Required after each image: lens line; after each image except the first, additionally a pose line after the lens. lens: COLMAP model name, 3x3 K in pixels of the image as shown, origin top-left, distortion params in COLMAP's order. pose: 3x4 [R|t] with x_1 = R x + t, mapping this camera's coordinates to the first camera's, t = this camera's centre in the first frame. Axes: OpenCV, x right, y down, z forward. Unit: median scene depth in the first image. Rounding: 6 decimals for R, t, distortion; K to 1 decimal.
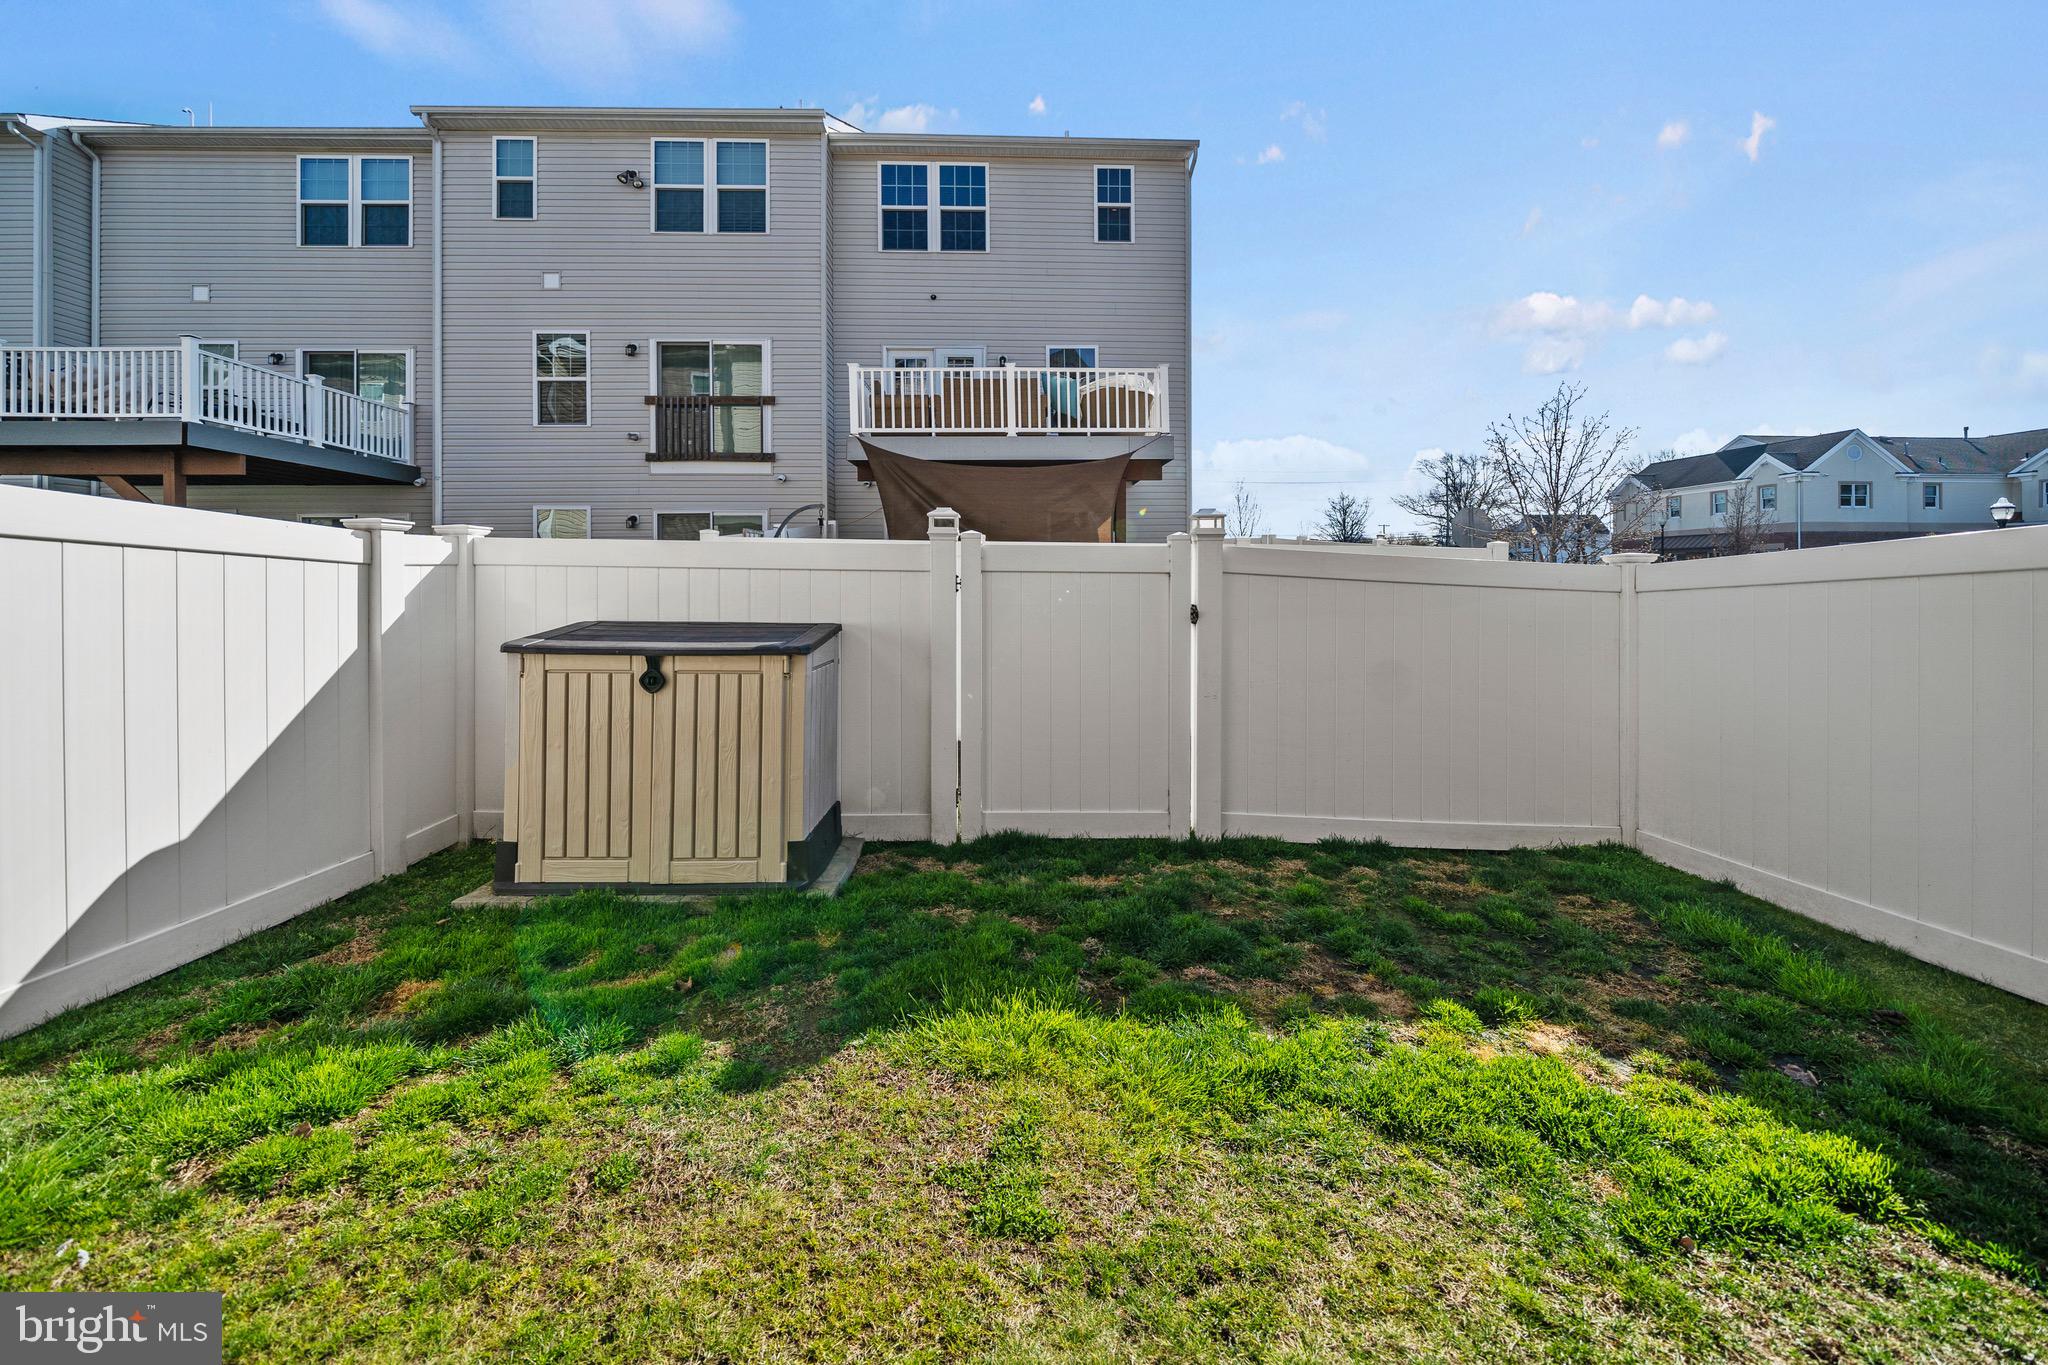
lens RADIAL K [[779.9, 0, 1000.1], [0, 779.9, 575.8], [0, 0, 1]] dist [-0.005667, -0.000254]
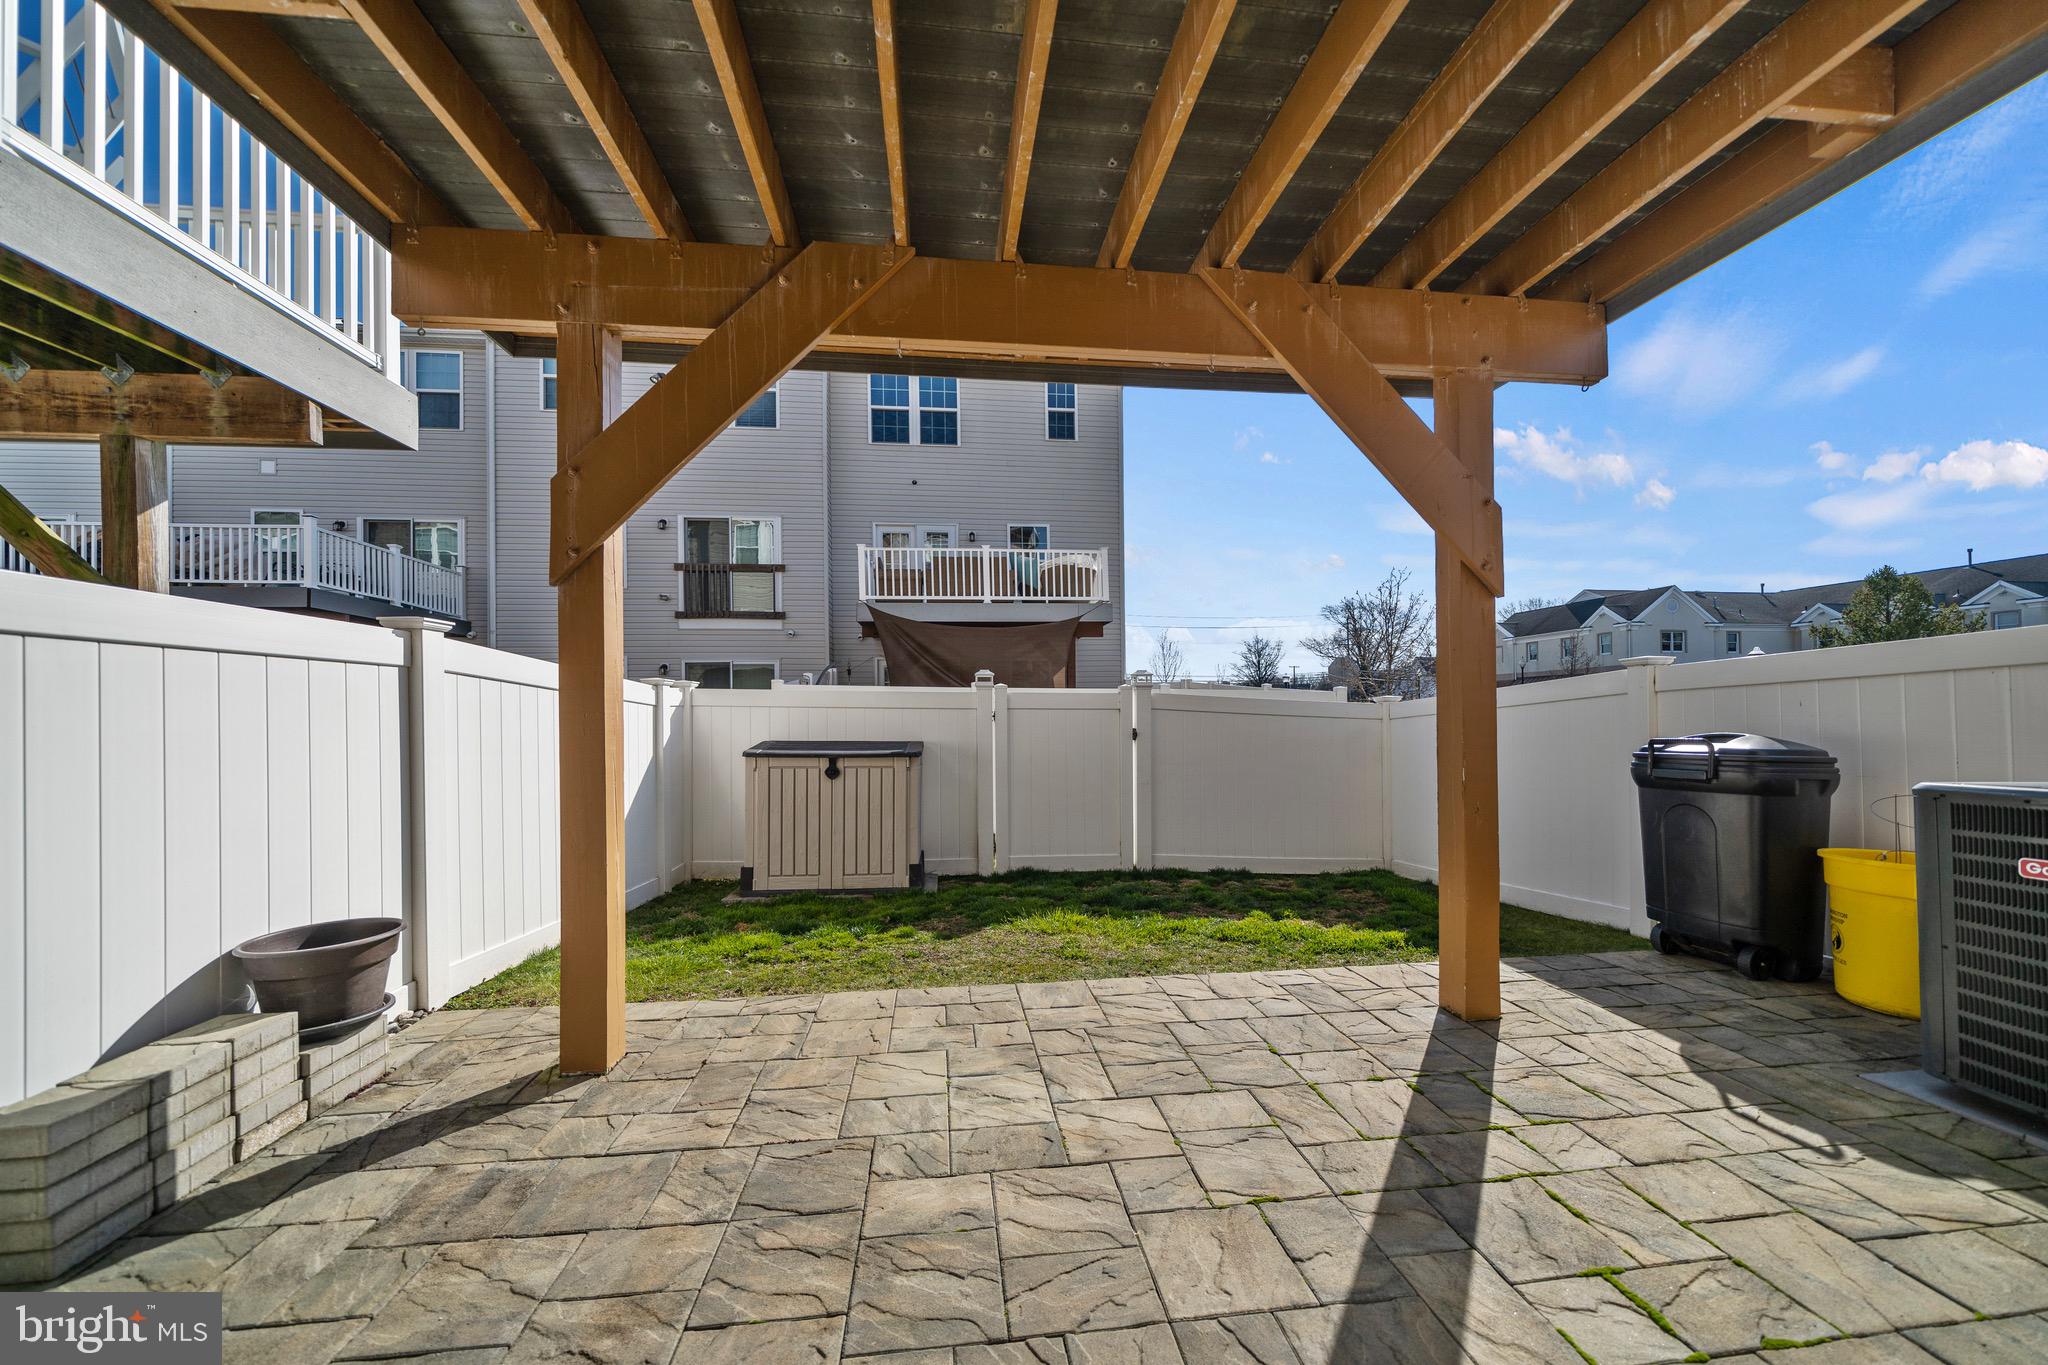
lens RADIAL K [[754.7, 0, 1029.7], [0, 754.7, 703.9], [0, 0, 1]] dist [-0.002357, -0.000143]
pose [[0.992701, -0.004331, 0.120524, -0.067041], [0.006053, 0.999885, -0.013927, 0.002628], [-0.120450, 0.014555, 0.992613, -0.229508]]
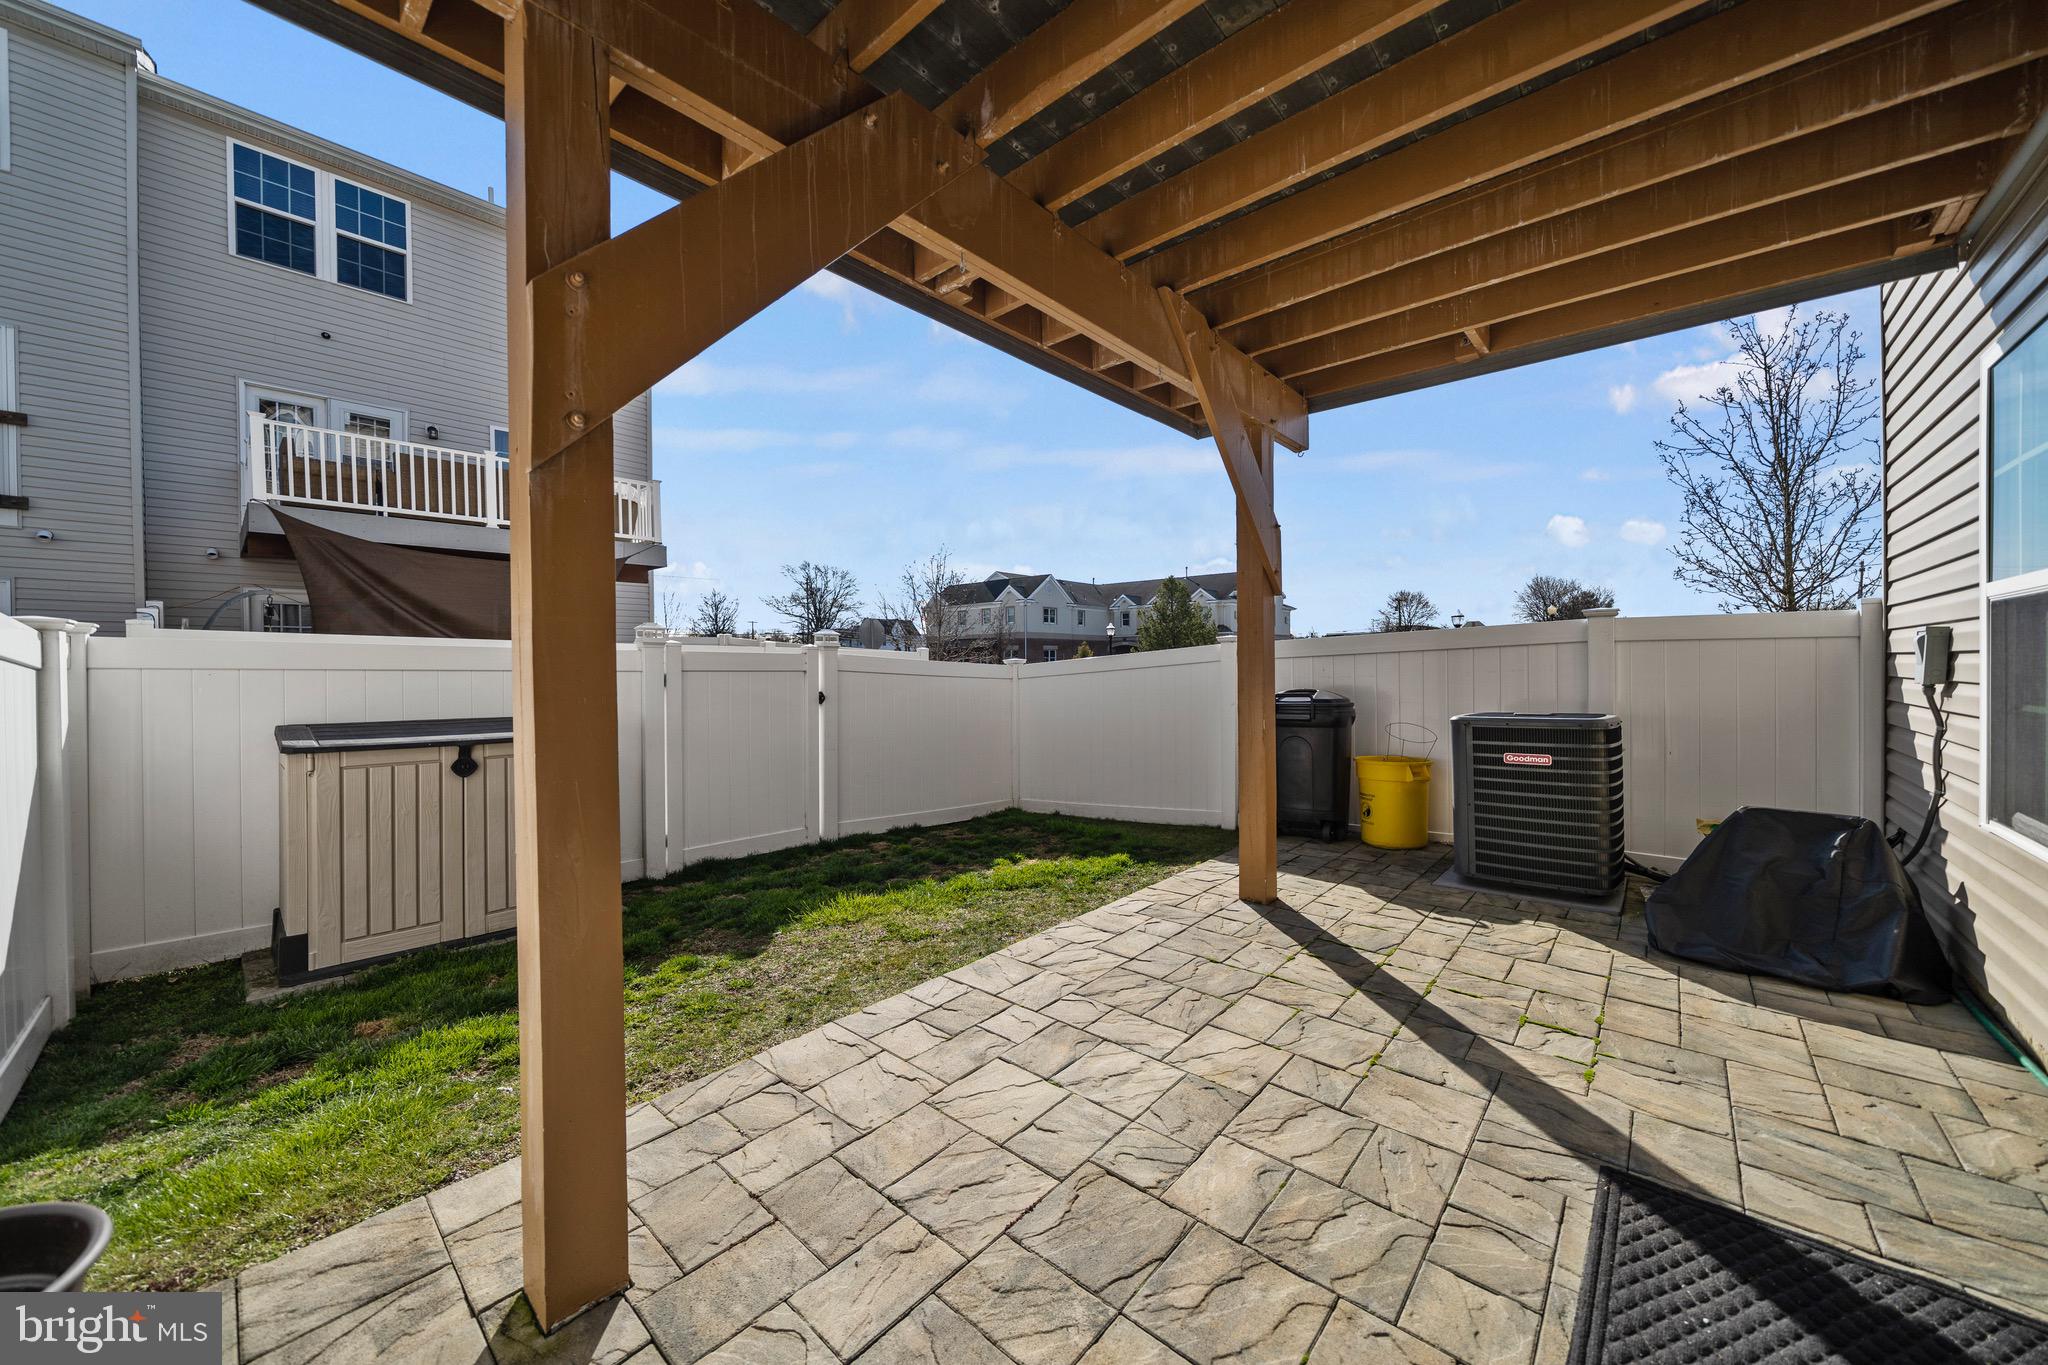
lens RADIAL K [[735.8, 0, 1072.3], [0, 735.8, 668.5], [0, 0, 1]] dist [-0.002637, -0.000108]
pose [[0.646935, -0.005683, 0.762524, -0.221376], [0.005899, 0.999980, 0.002448, -0.003761], [-0.762522, 0.002915, 0.646956, -0.134711]]
